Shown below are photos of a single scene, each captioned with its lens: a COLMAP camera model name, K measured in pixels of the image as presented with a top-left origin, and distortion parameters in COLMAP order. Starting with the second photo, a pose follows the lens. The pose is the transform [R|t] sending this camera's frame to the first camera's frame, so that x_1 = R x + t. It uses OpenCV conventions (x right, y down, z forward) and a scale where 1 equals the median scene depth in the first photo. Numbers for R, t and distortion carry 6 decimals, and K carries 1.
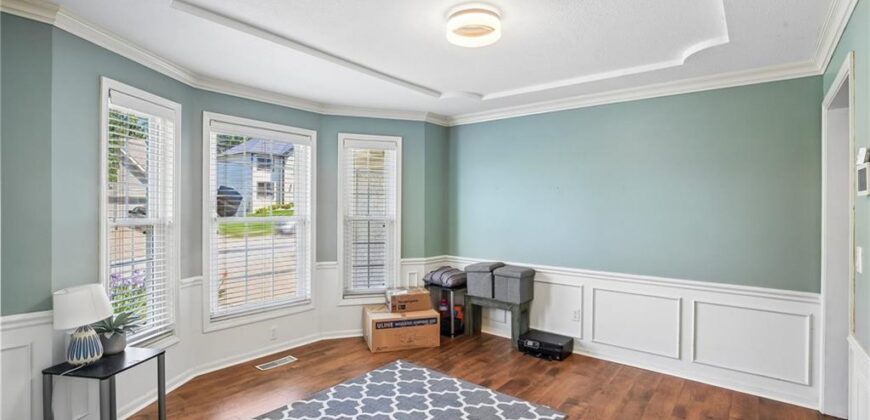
lens RADIAL K [[406.1, 0, 435.4], [0, 406.1, 206.6], [0, 0, 1]] dist [-0.031099, 0.002137]
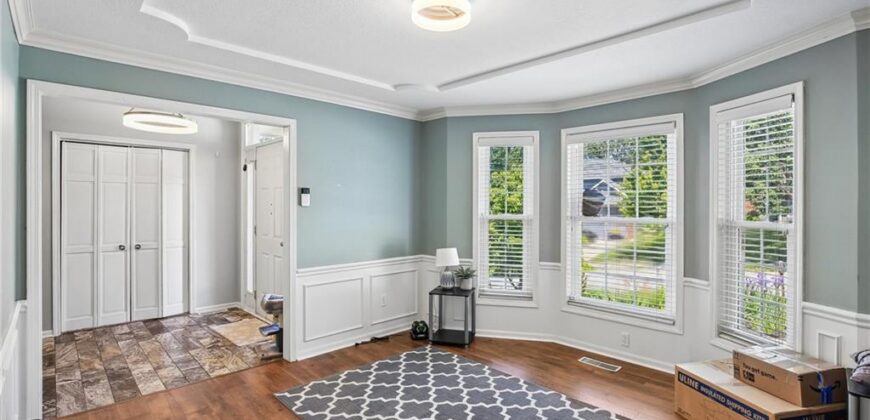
lens RADIAL K [[406.1, 0, 435.6], [0, 406.1, 208.3], [0, 0, 1]] dist [-0.031099, 0.002137]
pose [[-0.131125, -0.003744, -0.991359, 0.639522], [-0.007392, 0.999969, -0.002799, 0.009360], [0.991338, 0.006961, -0.131149, 0.718348]]
